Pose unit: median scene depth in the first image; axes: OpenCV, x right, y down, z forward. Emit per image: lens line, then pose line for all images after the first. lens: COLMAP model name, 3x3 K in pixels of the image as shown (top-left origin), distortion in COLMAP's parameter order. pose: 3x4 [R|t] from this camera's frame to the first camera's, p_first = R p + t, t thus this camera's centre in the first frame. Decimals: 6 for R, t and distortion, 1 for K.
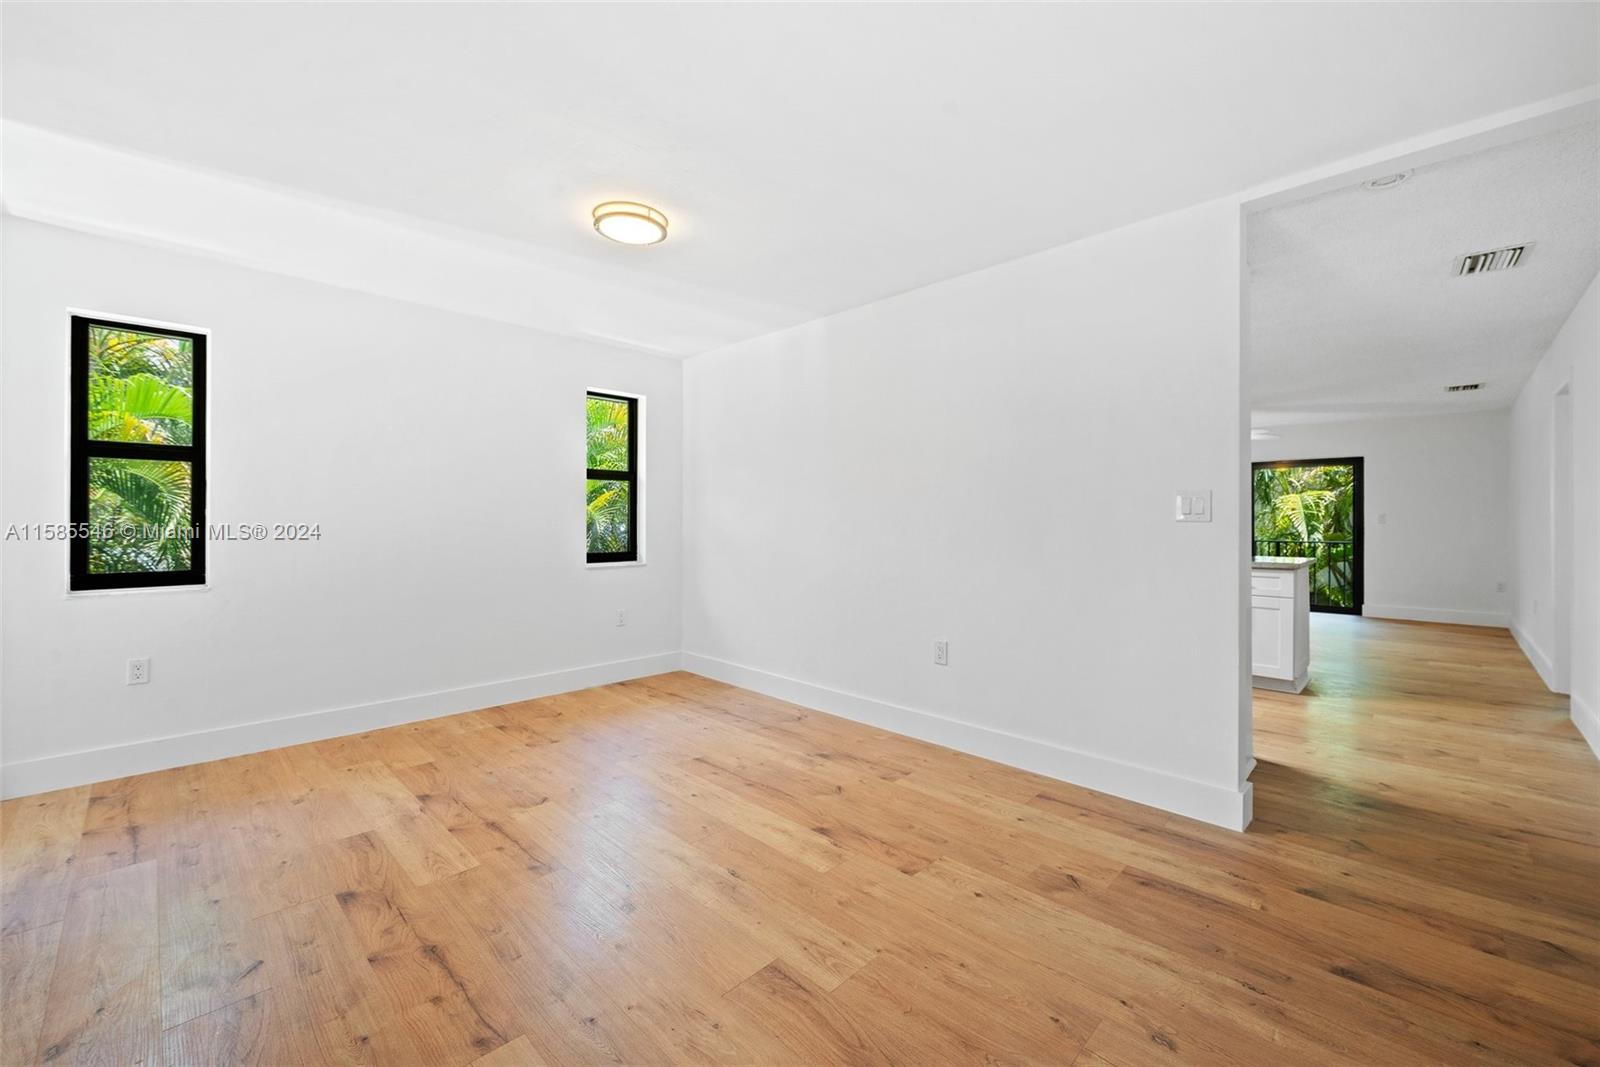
lens RADIAL K [[642.9, 0, 810.8], [0, 642.9, 521.6], [0, 0, 1]] dist [-0.003580, 0.000284]
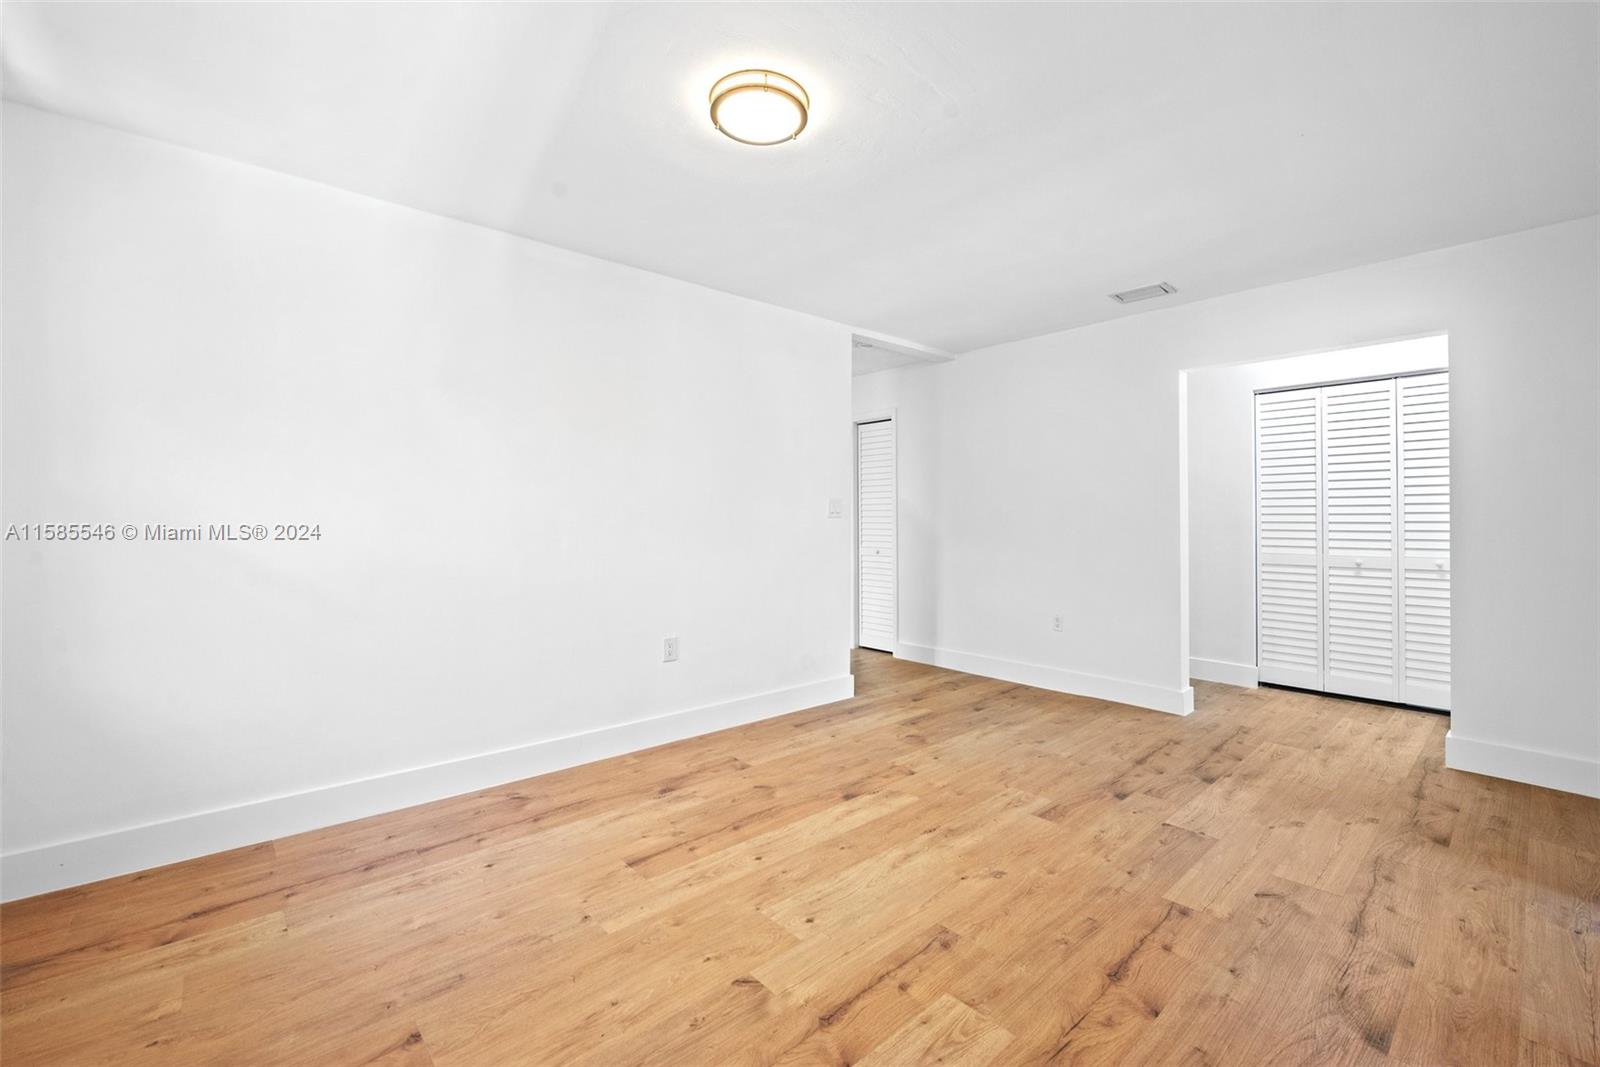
lens RADIAL K [[682.9, 0, 810.8], [0, 682.9, 525.7], [0, 0, 1]] dist [-0.011266, 0.000081]
pose [[0.061338, -0.012708, 0.998036, -1.092662], [0.003048, 0.999917, 0.012545, 0.001715], [-0.998112, 0.002272, 0.061371, 0.946296]]
